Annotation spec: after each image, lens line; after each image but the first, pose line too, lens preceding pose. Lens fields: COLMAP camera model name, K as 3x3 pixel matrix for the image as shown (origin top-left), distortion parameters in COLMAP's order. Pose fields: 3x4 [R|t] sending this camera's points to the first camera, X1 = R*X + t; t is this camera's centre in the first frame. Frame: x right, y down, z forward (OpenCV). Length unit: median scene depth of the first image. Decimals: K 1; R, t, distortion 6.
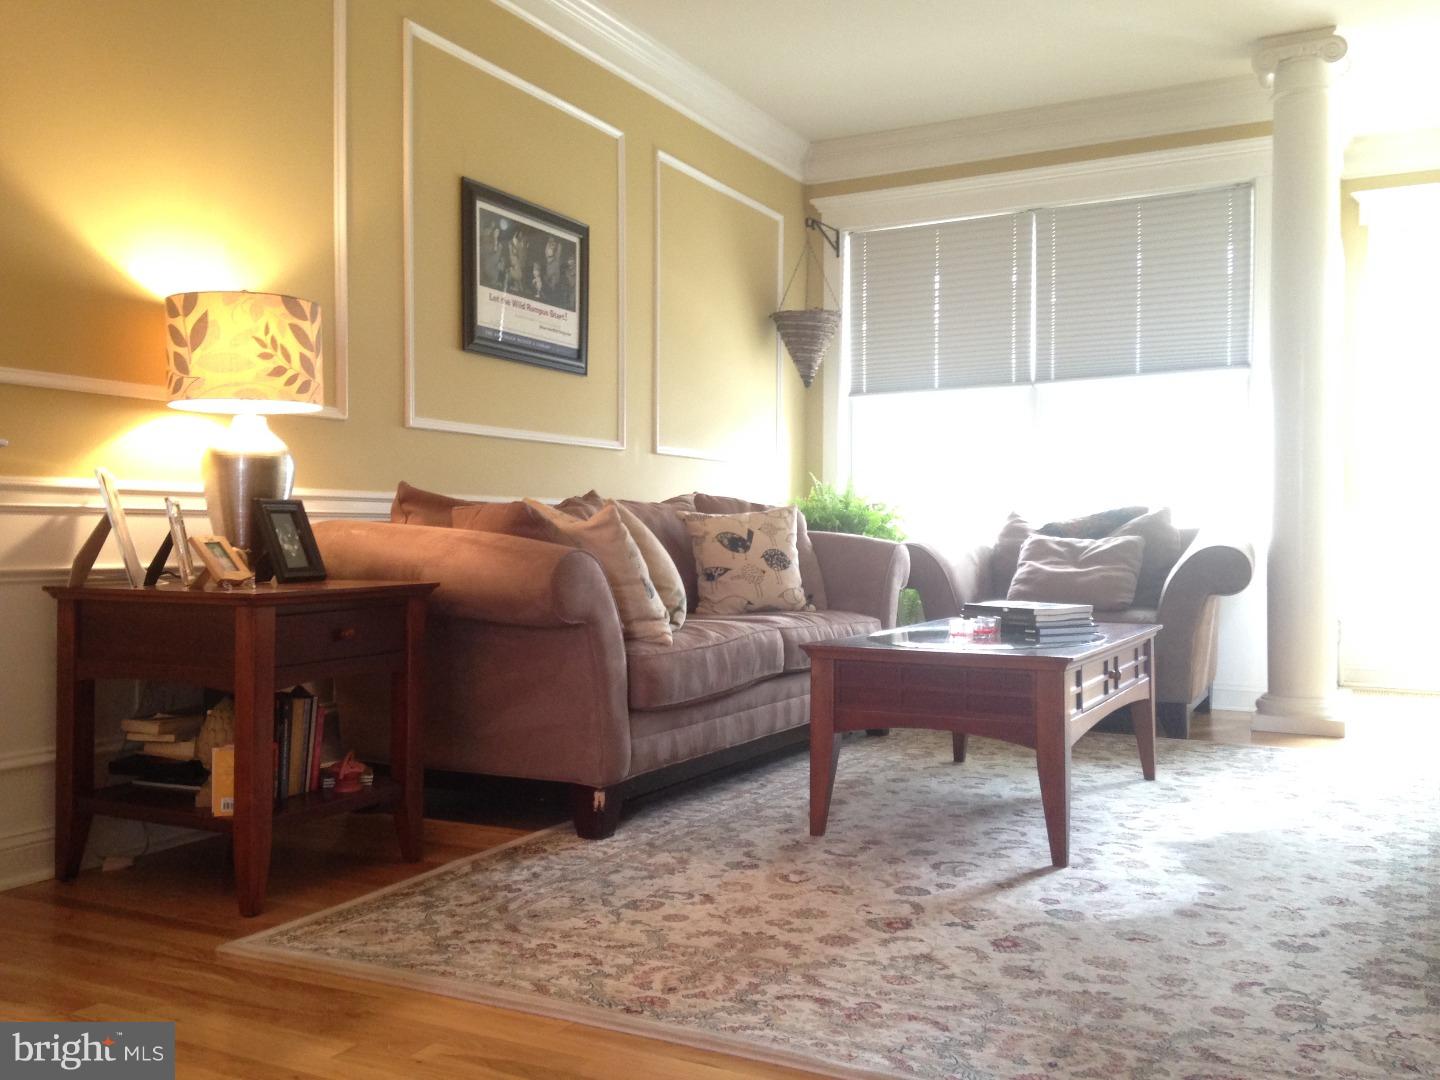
lens RADIAL K [[1309.4, 0, 720.0], [0, 1309.4, 540.0], [0, 0, 1]] dist [0.183498, -0.272827]
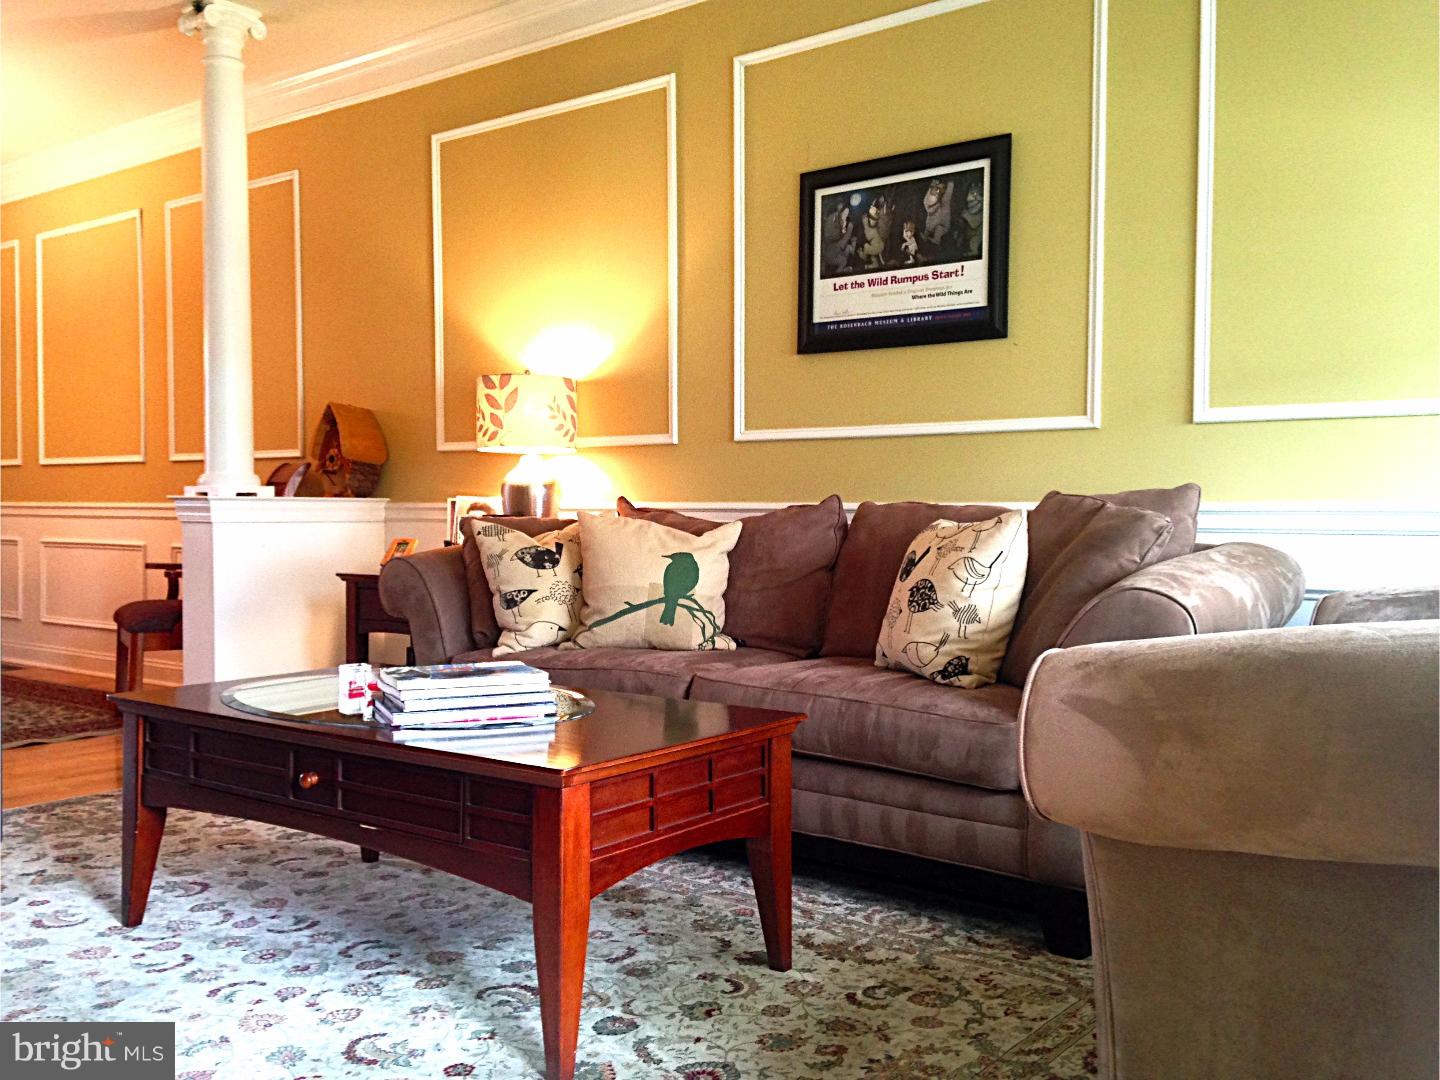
lens RADIAL K [[1309.4, 0, 720.0], [0, 1309.4, 540.0], [0, 0, 1]] dist [0.183498, -0.272827]
pose [[-0.184460, 0.032554, -0.982301, 0.737097], [-0.002179, 0.999435, 0.033531, -0.036831], [0.982838, 0.008326, -0.184285, 1.068300]]
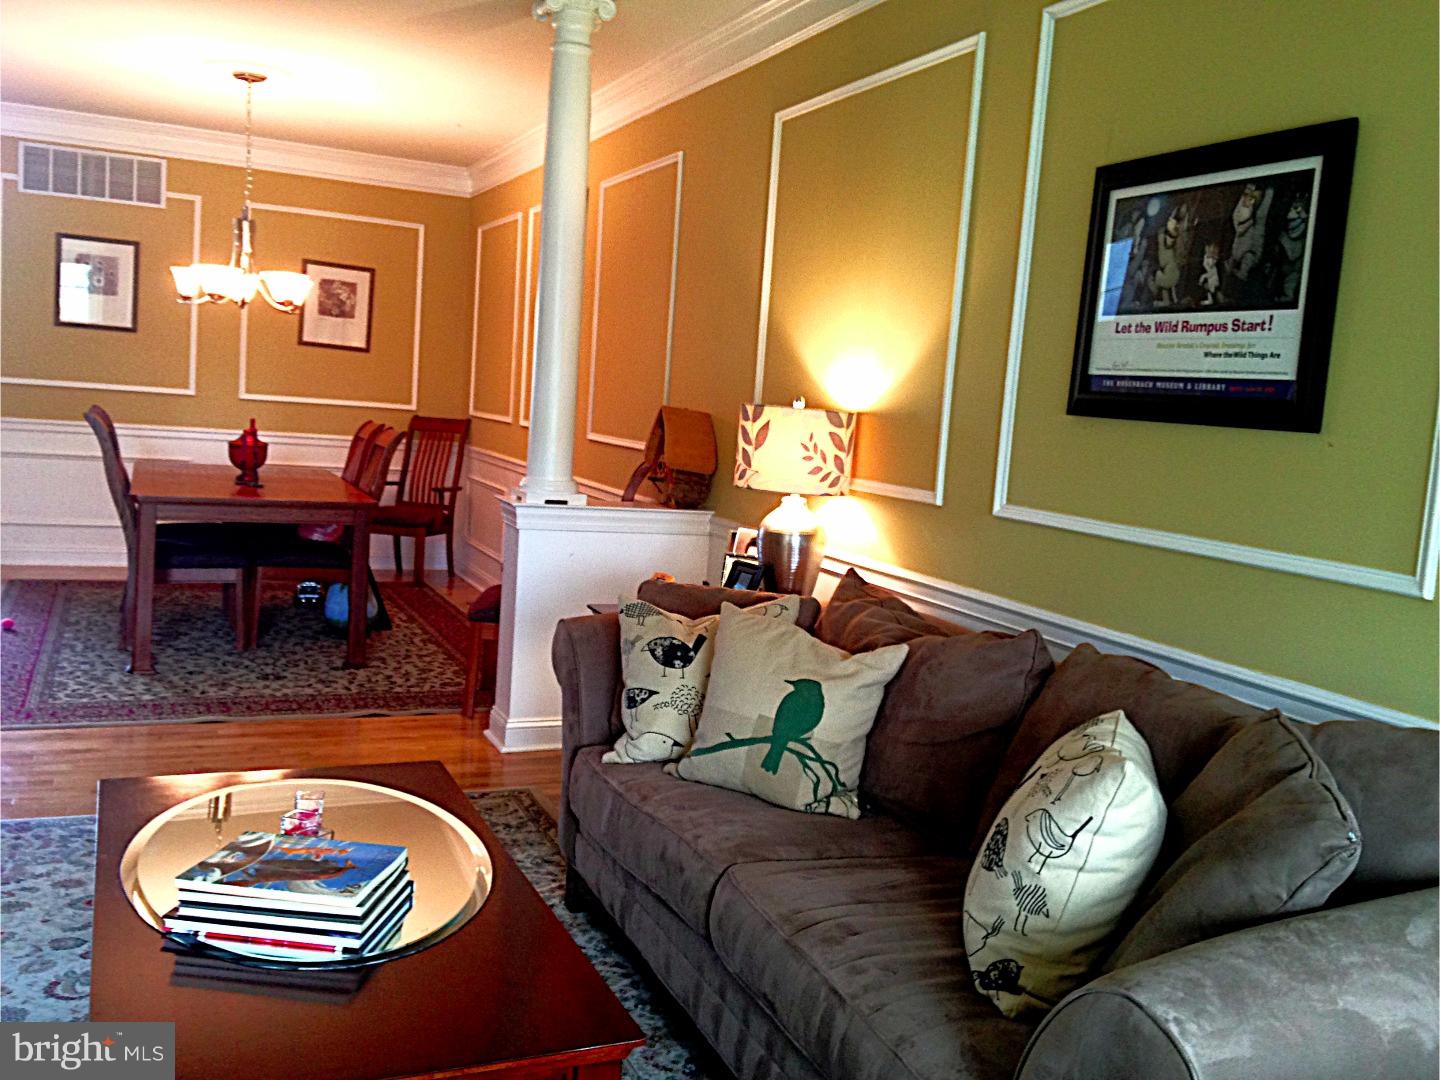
lens RADIAL K [[1309.4, 0, 720.0], [0, 1309.4, 540.0], [0, 0, 1]] dist [0.183498, -0.272827]
pose [[-0.628881, 0.044597, -0.776222, 0.466911], [-0.070738, 0.990931, 0.114244, -0.137435], [0.774277, 0.126754, -0.620023, 1.246191]]
